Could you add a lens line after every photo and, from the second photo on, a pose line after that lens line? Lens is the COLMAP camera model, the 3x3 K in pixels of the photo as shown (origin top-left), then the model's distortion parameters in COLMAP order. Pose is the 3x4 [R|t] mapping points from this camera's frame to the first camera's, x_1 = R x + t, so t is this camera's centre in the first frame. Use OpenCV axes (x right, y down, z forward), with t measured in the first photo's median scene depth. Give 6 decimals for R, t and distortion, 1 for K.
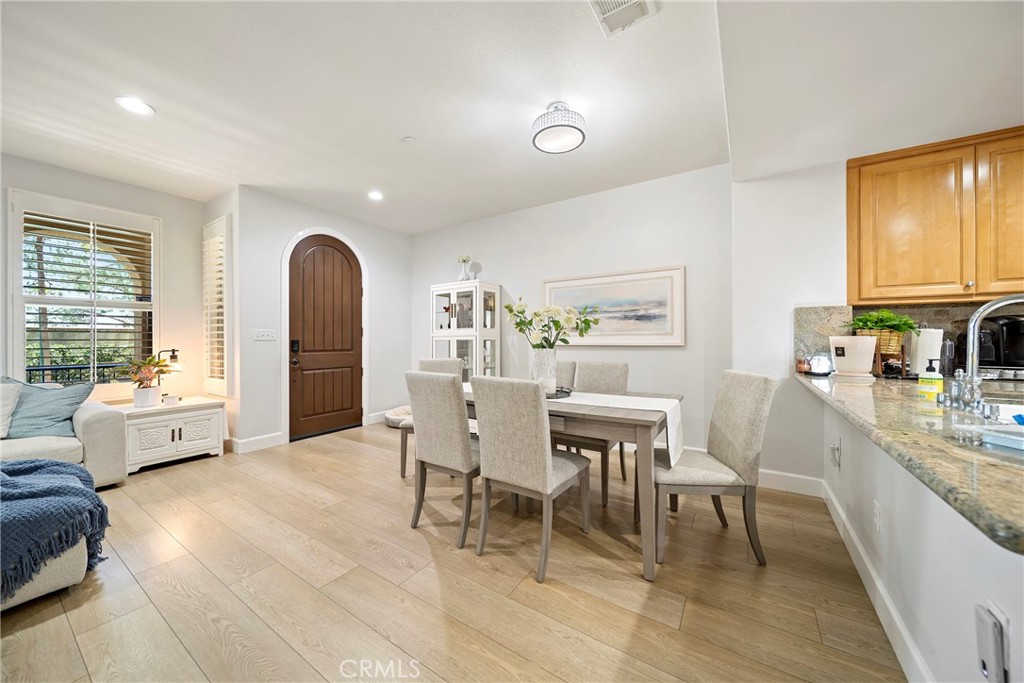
lens RADIAL K [[362.1, 0, 515.1], [0, 362.1, 338.7], [0, 0, 1]] dist [-0.002213, -0.000202]
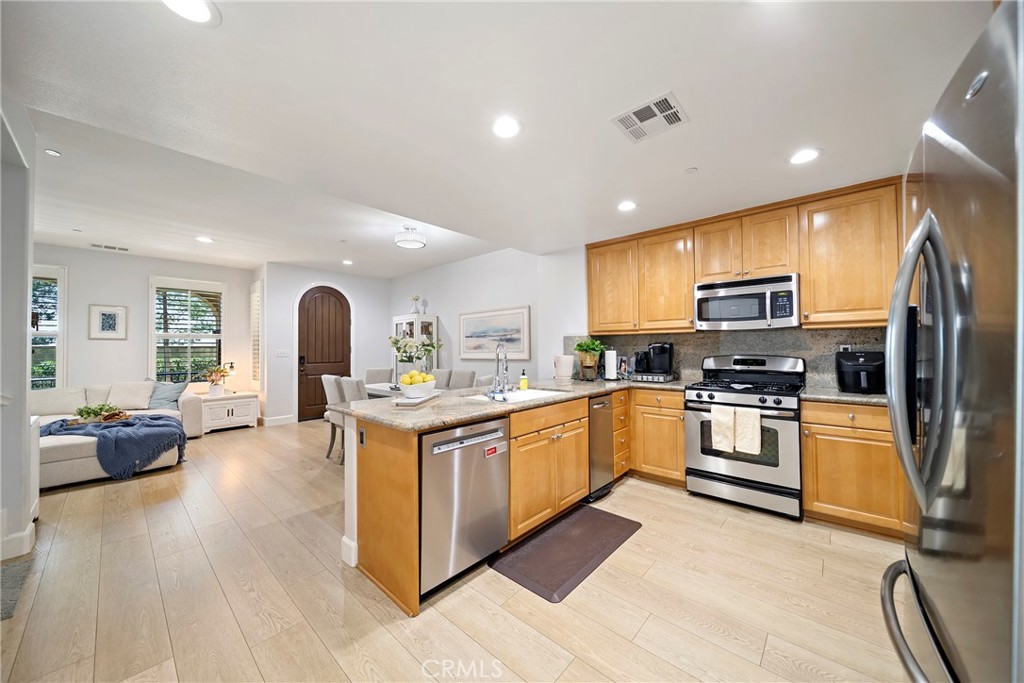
lens RADIAL K [[362.1, 0, 519.4], [0, 362.1, 340.9], [0, 0, 1]] dist [-0.002213, -0.000202]
pose [[0.988687, -0.011439, -0.149556, 0.862026], [0.009109, 0.999826, -0.016259, -0.043594], [0.149716, 0.014713, 0.988620, -0.629653]]
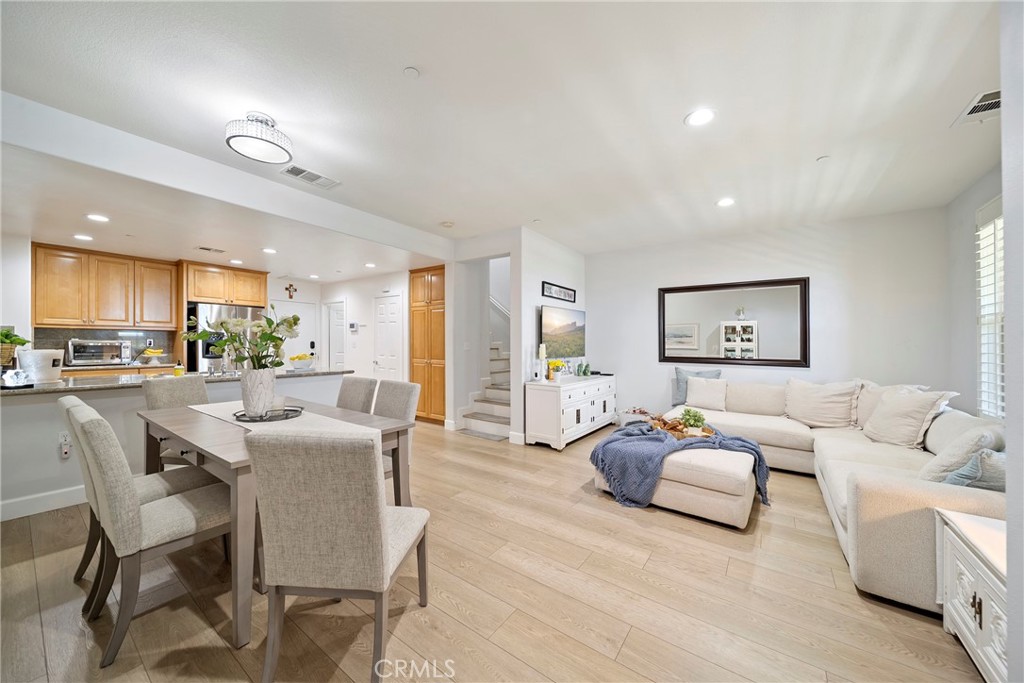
lens RADIAL K [[362.1, 0, 512.4], [0, 362.1, 343.5], [0, 0, 1]] dist [-0.002213, -0.000202]
pose [[-0.999074, -0.010273, 0.041778, -0.543158], [-0.010300, 0.999947, -0.000425, -0.035322], [-0.041771, -0.000855, -0.999127, 1.818852]]
